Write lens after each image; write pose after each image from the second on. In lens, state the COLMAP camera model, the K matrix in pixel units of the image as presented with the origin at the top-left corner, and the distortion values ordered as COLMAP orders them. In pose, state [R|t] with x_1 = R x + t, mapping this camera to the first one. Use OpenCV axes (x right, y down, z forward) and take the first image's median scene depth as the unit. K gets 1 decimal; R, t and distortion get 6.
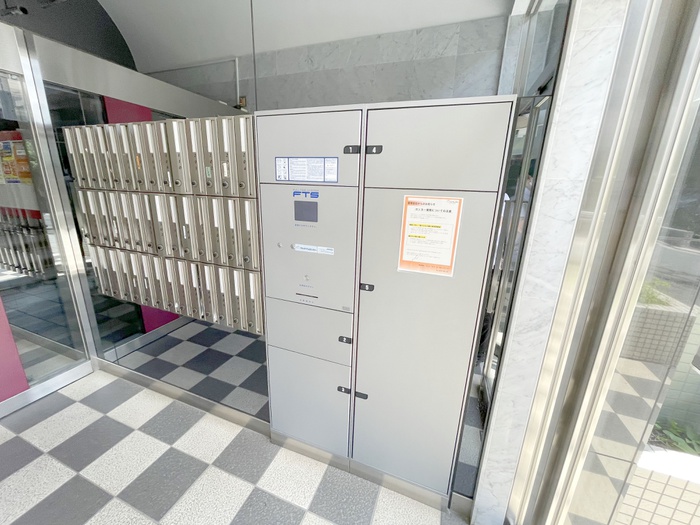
lens RADIAL K [[283.1, 0, 348.0], [0, 283.1, 261.6], [0, 0, 1]] dist [-0.001790, -0.000037]
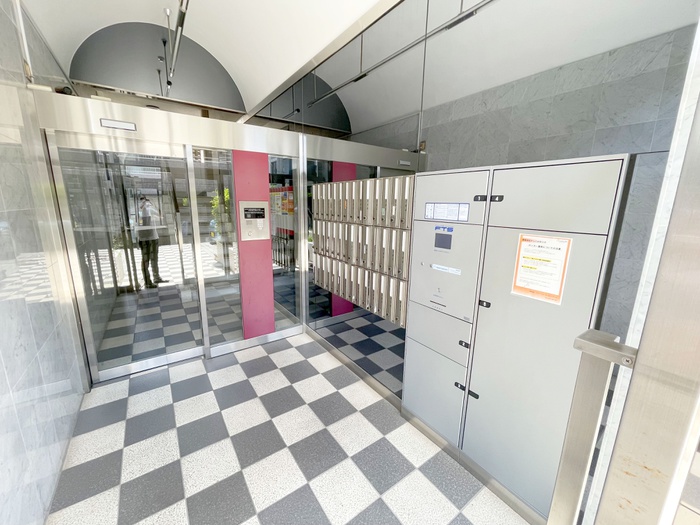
lens RADIAL K [[283.1, 0, 348.0], [0, 283.1, 261.6], [0, 0, 1]] dist [-0.001790, -0.000037]
pose [[0.830874, 0.095624, -0.548183, 0.191267], [-0.135682, 0.990205, -0.032921, 0.023639], [0.539666, 0.101732, 0.835710, -0.319097]]
